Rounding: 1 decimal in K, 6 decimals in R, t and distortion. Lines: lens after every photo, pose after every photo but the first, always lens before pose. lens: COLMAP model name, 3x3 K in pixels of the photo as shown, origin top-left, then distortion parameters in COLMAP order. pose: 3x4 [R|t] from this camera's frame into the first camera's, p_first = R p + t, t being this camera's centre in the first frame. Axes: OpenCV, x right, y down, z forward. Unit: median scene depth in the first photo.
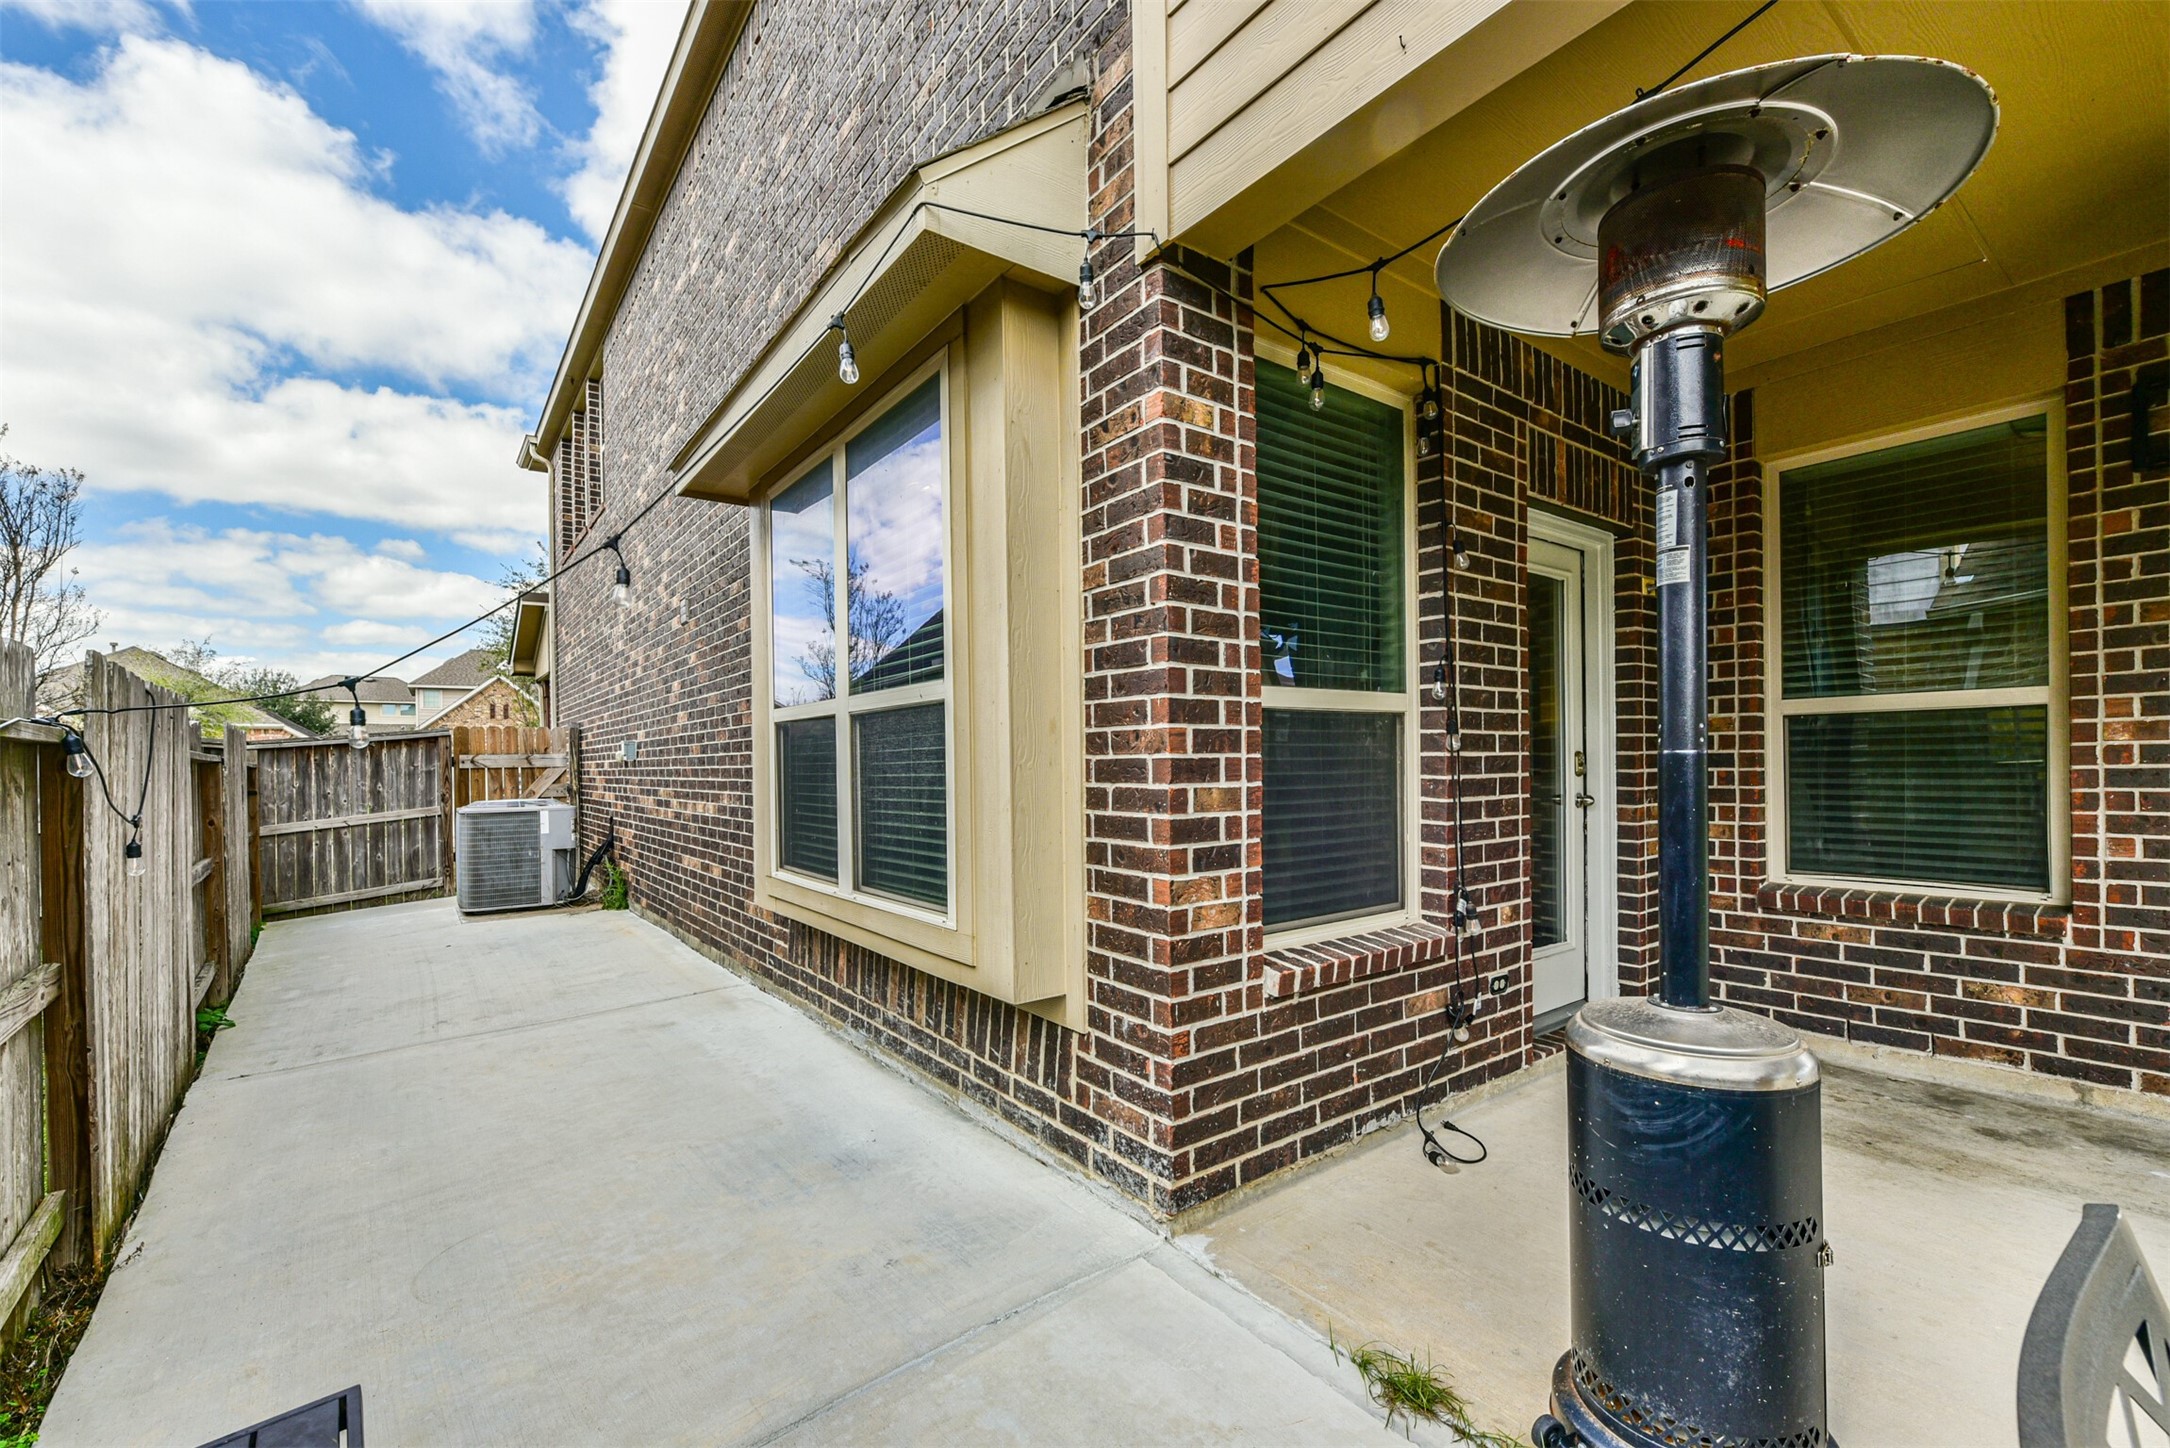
lens RADIAL K [[899.0, 0, 1071.7], [0, 899.0, 763.5], [0, 0, 1]] dist [0.001233, -0.000103]
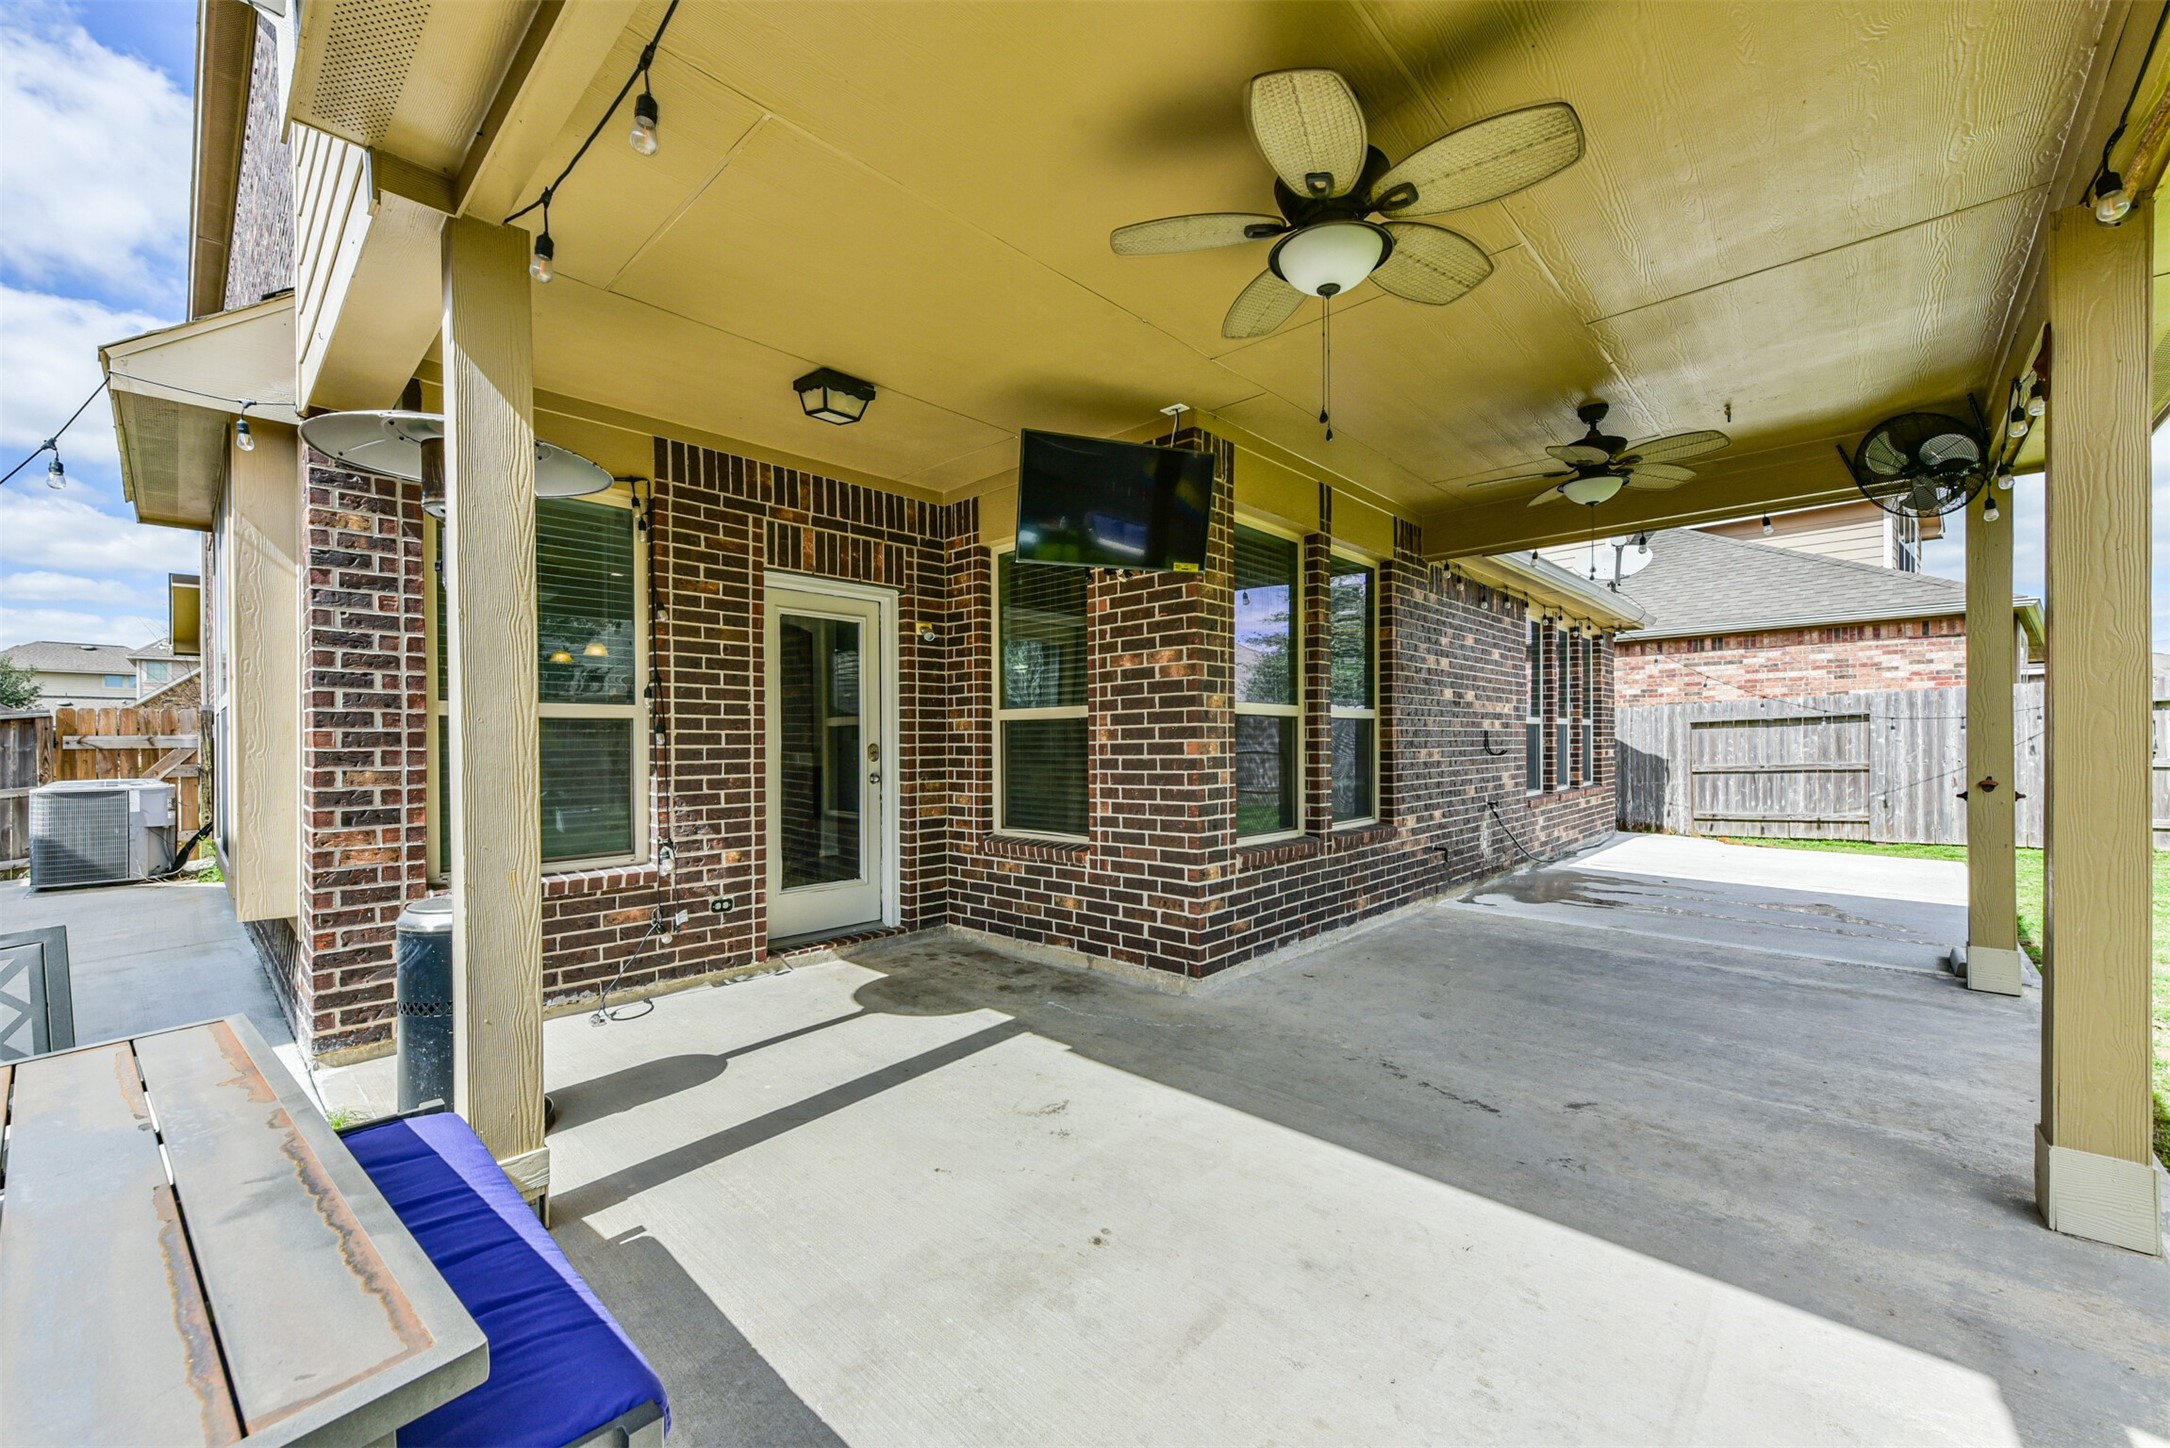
lens RADIAL K [[853.5, 0, 1083.3], [0, 853.5, 740.0], [0, 0, 1]] dist [0.007861, -0.000021]
pose [[0.984001, 0.006869, 0.178032, 0.779010], [-0.005882, 0.999964, -0.006071, -0.015877], [-0.178067, 0.004927, 0.984006, -0.449744]]
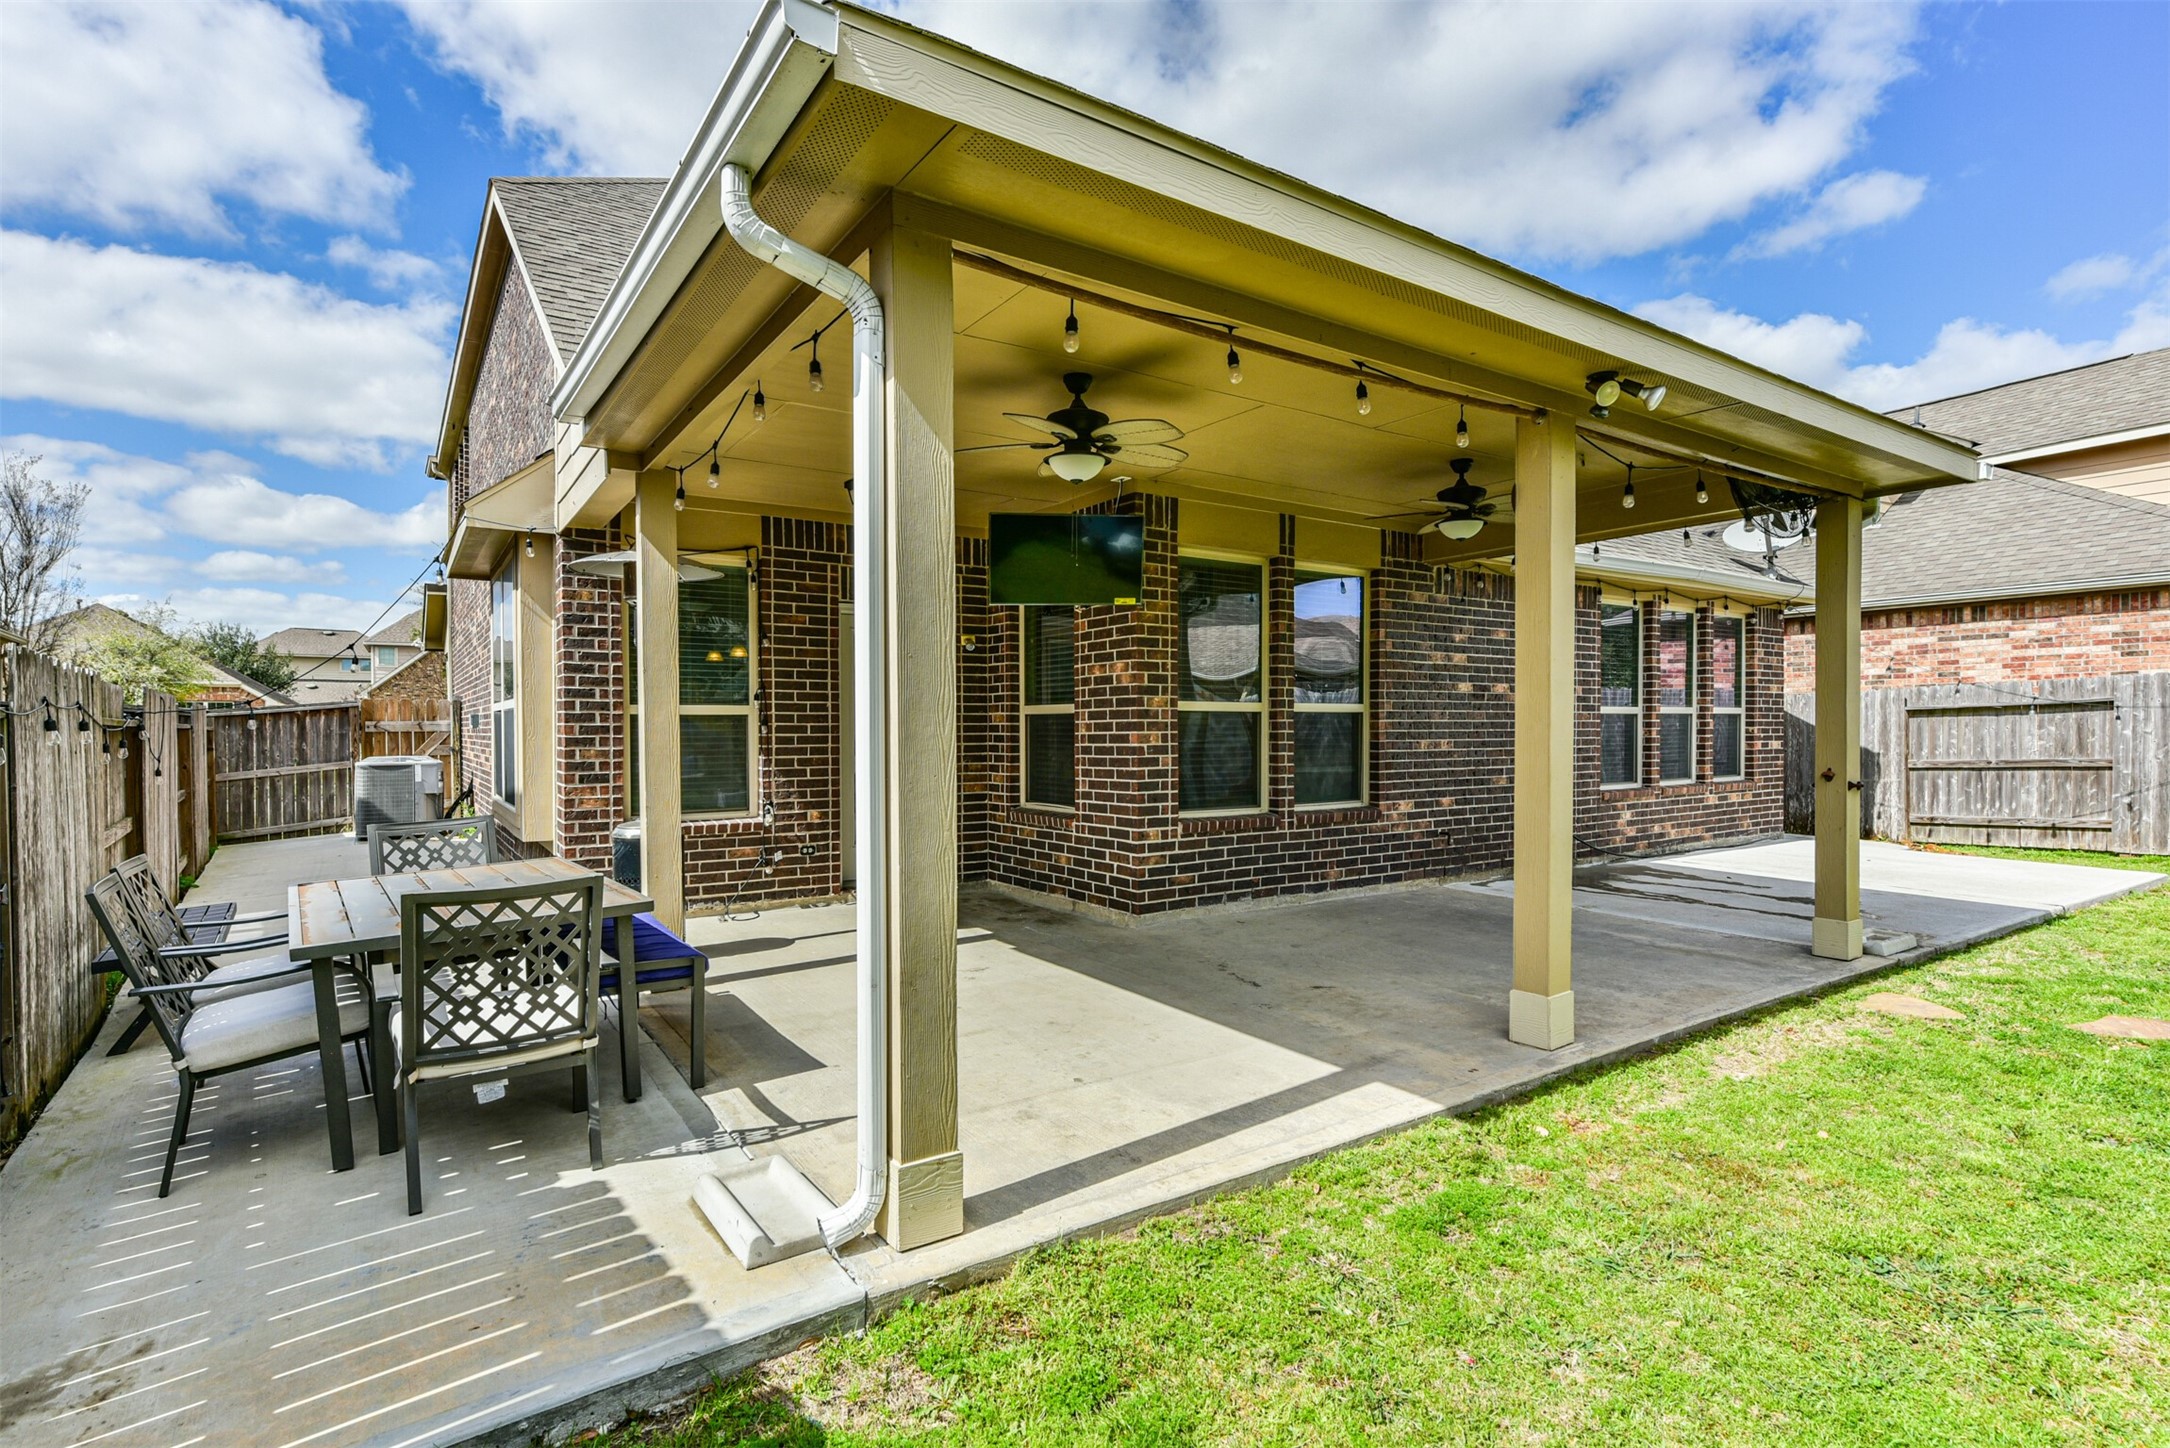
lens RADIAL K [[1060.0, 0, 1085.1], [0, 1060.0, 733.3], [0, 0, 1]] dist [-0.000053, -0.001037]
pose [[0.998767, 0.010571, -0.048509, 1.168137], [-0.010298, 0.999930, 0.005884, -0.033510], [0.048568, -0.005377, 0.998805, -1.283422]]
